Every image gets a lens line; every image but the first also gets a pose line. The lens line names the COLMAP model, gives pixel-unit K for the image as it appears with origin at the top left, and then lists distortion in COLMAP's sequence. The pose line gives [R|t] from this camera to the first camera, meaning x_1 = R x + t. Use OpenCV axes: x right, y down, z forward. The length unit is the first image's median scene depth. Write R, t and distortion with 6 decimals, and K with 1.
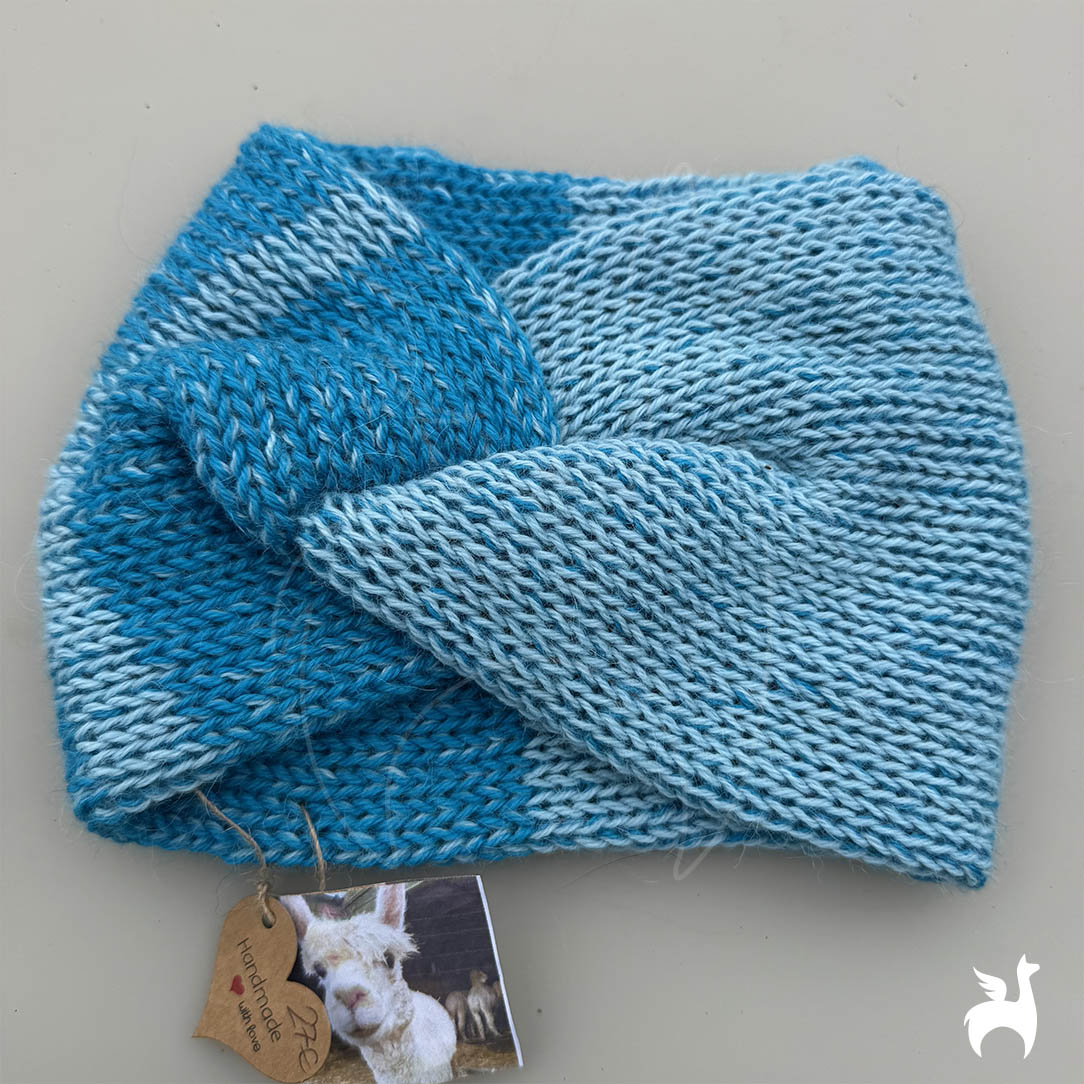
lens RADIAL K [[937.9, 0, 565.5], [0, 937.9, 544.4], [0, 0, 1]] dist [0.166449, -0.424422]
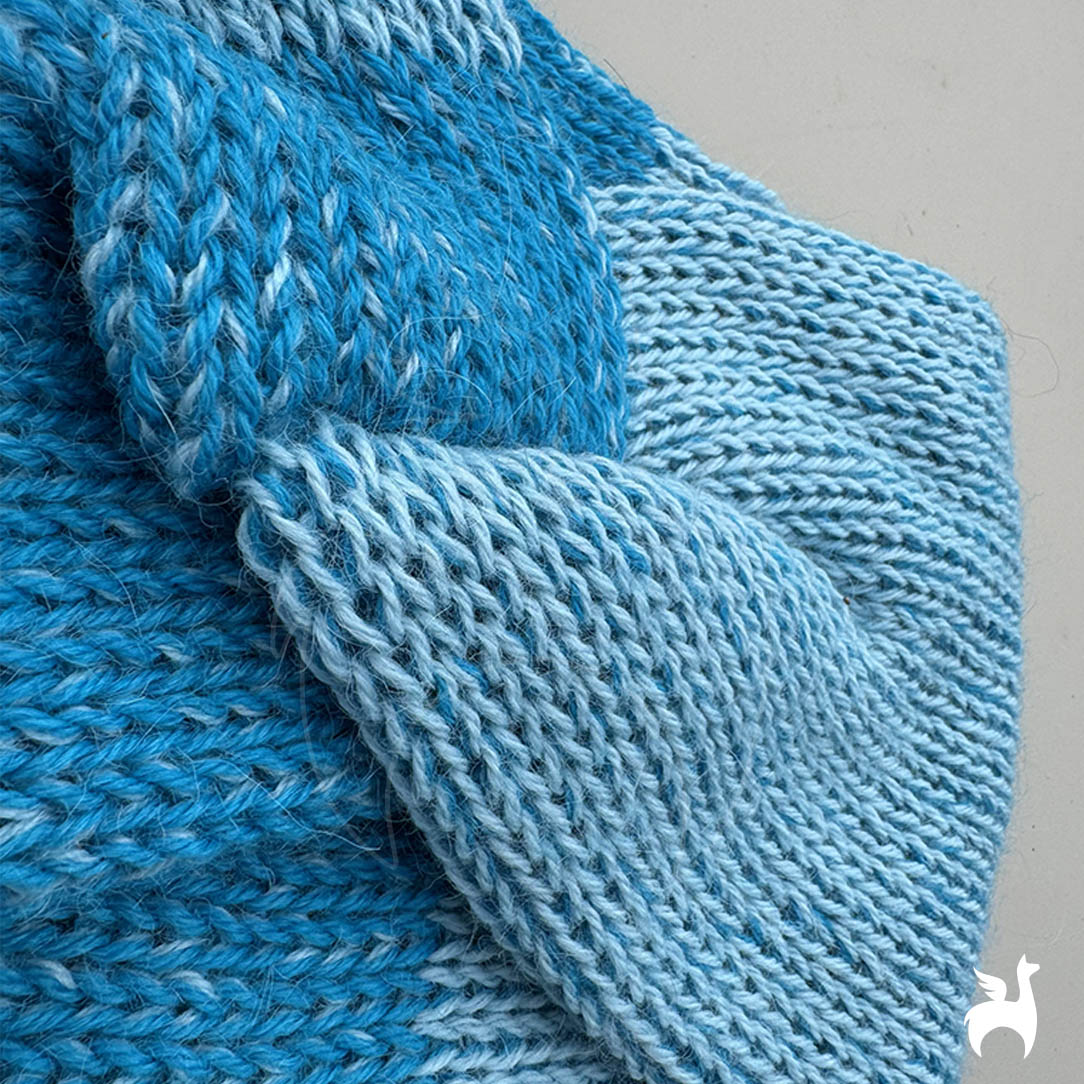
lens RADIAL K [[985.9, 0, 537.3], [0, 985.9, 486.1], [0, 0, 1]] dist [0.000726, -0.013736]
pose [[0.814677, 0.337914, 0.471292, -0.366803], [-0.284455, 0.941057, -0.183022, 0.041172], [-0.505358, 0.015043, 0.862779, 0.473909]]
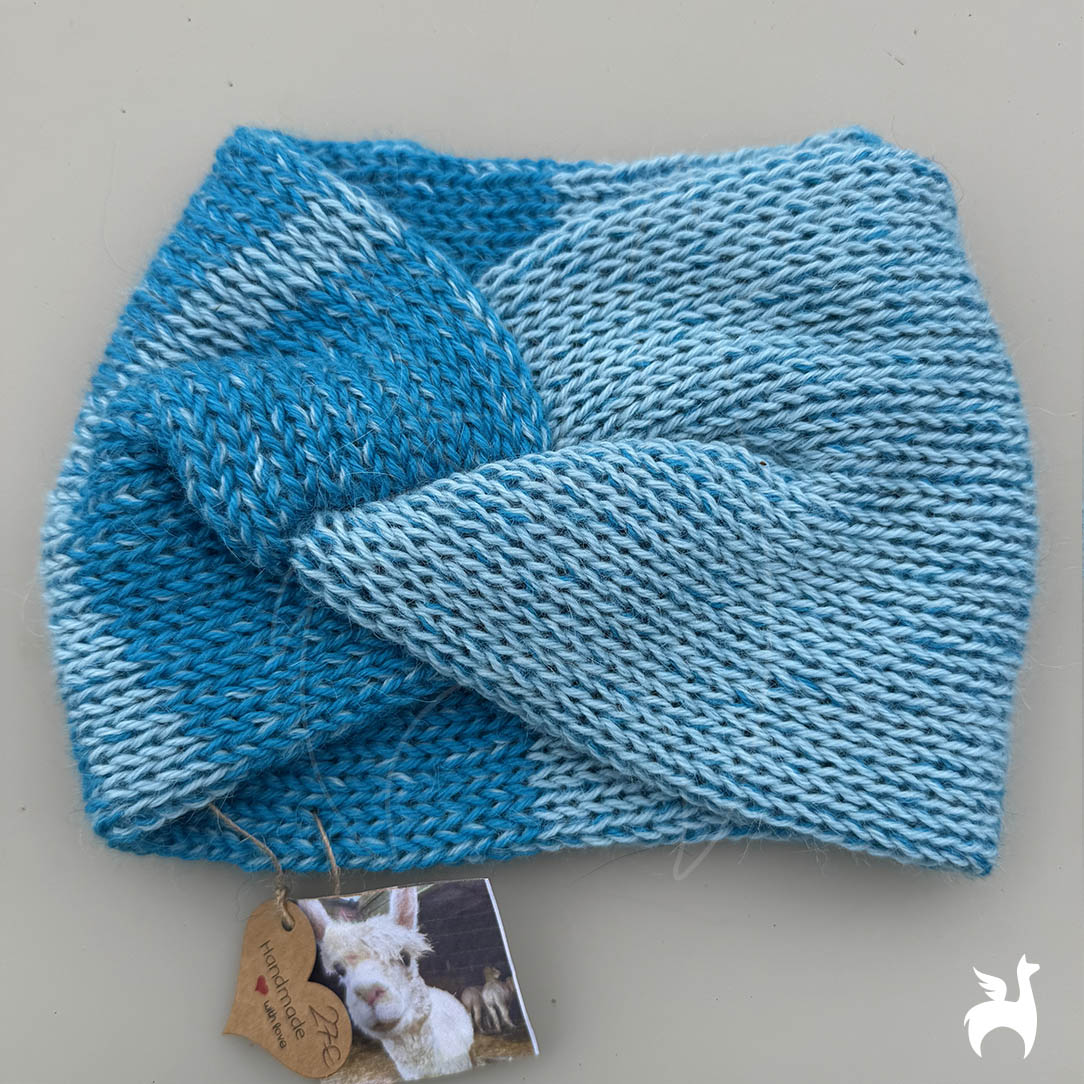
lens RADIAL K [[937.9, 0, 565.5], [0, 937.9, 544.4], [0, 0, 1]] dist [0.166449, -0.424422]
pose [[0.998583, -0.037296, -0.037968, 0.043661], [0.039839, 0.996850, 0.068584, -0.073896], [0.035291, -0.069999, 0.996923, 0.007251]]
